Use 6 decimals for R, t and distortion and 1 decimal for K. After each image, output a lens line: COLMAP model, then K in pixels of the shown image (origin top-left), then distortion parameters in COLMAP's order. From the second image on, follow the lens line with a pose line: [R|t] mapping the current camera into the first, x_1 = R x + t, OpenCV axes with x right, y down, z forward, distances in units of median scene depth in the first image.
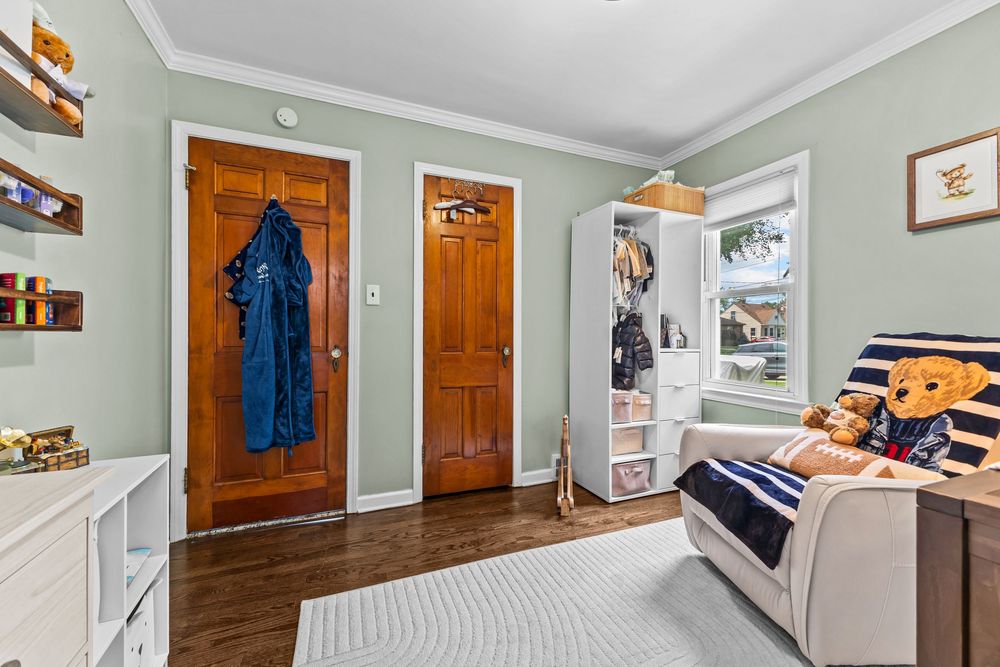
lens RADIAL K [[399.2, 0, 500.4], [0, 399.2, 333.2], [0, 0, 1]] dist [0.003307, 0.000237]
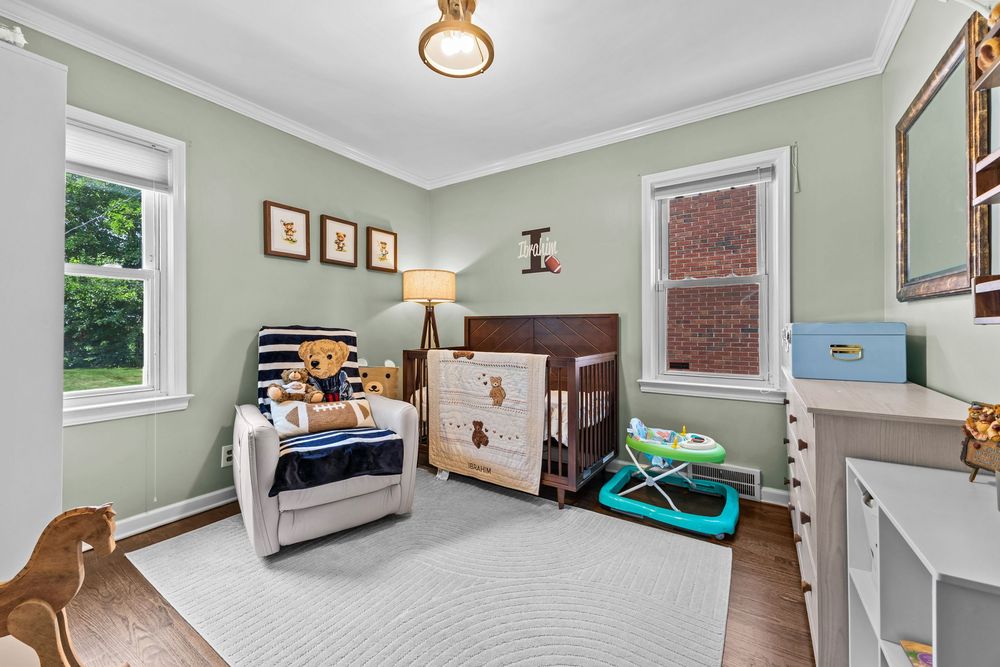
lens RADIAL K [[399.2, 0, 498.1], [0, 399.2, 327.6], [0, 0, 1]] dist [0.003307, 0.000237]
pose [[-0.566942, 0.000219, 0.823758, -0.695636], [0.002937, 0.999994, 0.001756, 0.006163], [-0.823752, 0.003414, -0.566939, 1.287491]]
